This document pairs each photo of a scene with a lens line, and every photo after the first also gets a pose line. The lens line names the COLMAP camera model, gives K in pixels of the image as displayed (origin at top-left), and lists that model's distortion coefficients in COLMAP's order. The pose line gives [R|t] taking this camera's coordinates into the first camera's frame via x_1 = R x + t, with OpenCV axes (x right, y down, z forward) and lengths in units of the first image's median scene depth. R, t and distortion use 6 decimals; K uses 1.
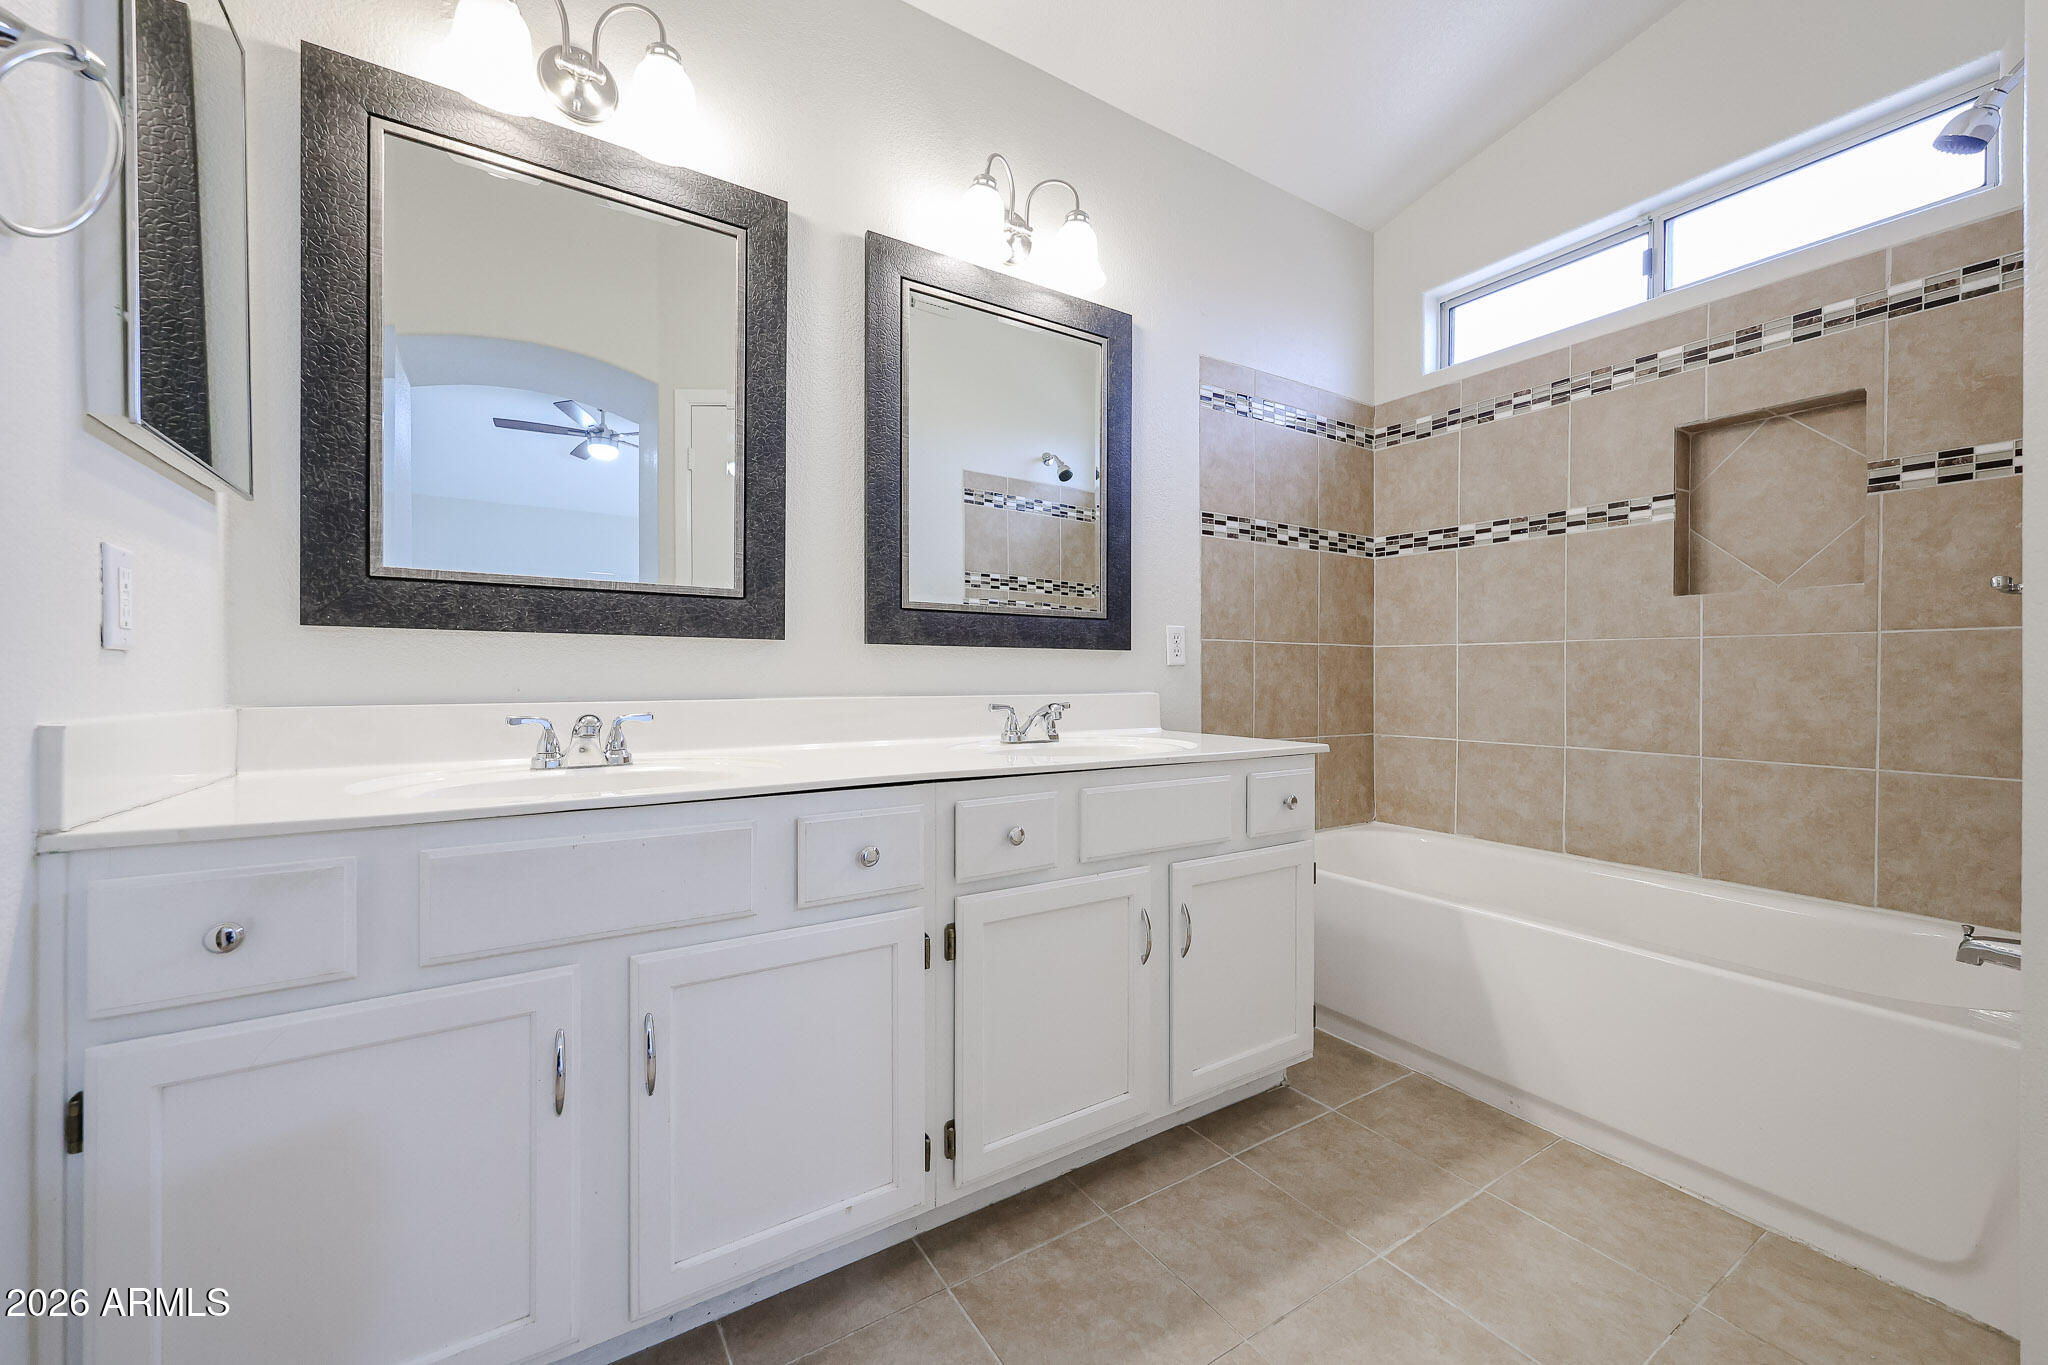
lens RADIAL K [[769.3, 0, 1014.6], [0, 769.3, 681.9], [0, 0, 1]] dist [0.002168, -0.000062]
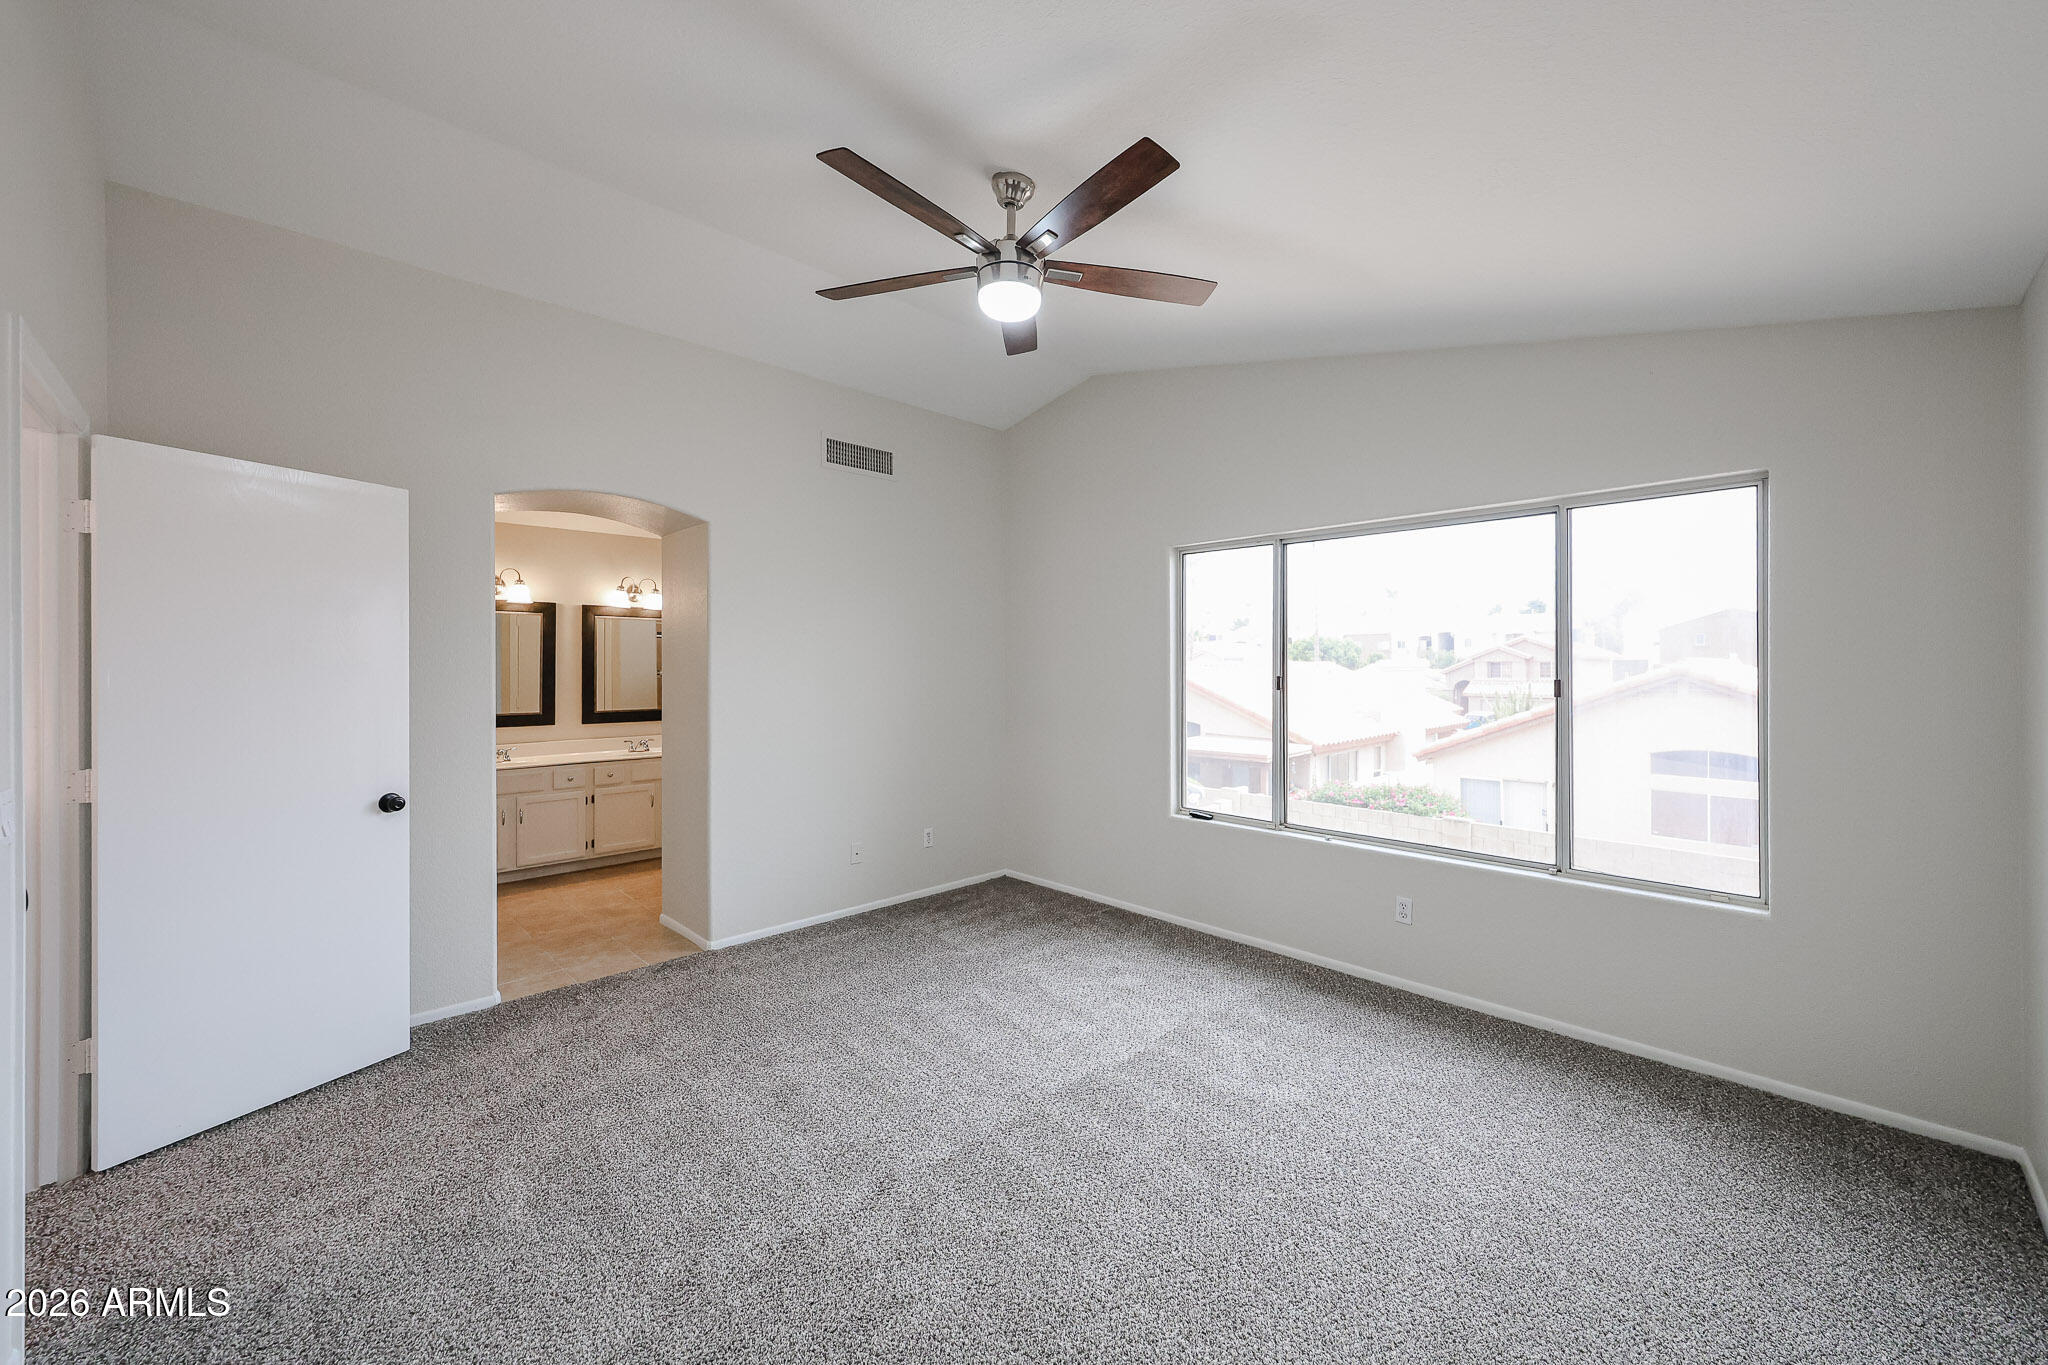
lens RADIAL K [[769.3, 0, 1010.0], [0, 769.3, 671.6], [0, 0, 1]] dist [0.002168, -0.000062]
pose [[0.980507, 0.001669, 0.196479, 1.092664], [-0.001659, 0.999999, -0.000214, -0.310479], [-0.196479, -0.000116, 0.980508, -2.981842]]
